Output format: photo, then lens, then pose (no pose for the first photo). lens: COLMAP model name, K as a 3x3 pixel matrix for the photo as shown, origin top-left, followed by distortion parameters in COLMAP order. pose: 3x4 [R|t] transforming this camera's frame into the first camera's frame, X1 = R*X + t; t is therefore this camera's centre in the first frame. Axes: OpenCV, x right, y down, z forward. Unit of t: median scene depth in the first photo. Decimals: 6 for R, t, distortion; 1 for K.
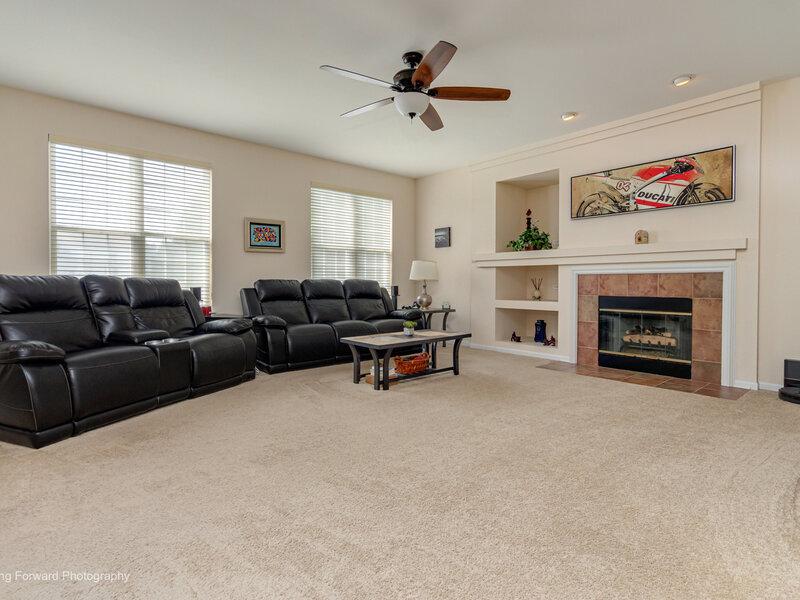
lens RADIAL K [[422.4, 0, 393.8], [0, 422.4, 289.6], [0, 0, 1]] dist [0.003793, 0.001414]
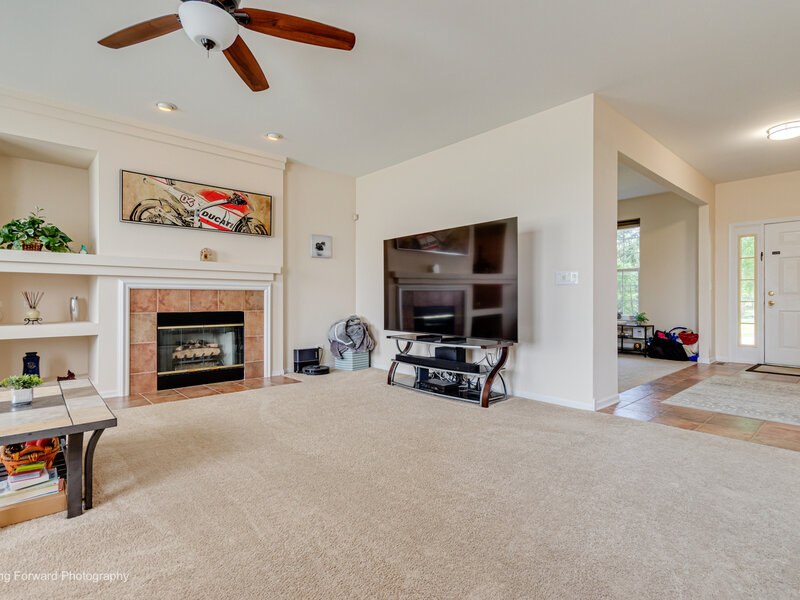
lens RADIAL K [[417.4, 0, 397.2], [0, 417.4, 299.4], [0, 0, 1]] dist [0.001728, 0.001059]
pose [[-0.017228, -0.002890, 0.999847, -0.429652], [0.015686, 0.999872, 0.003160, -0.008797], [-0.999729, 0.015738, -0.017180, 0.516532]]
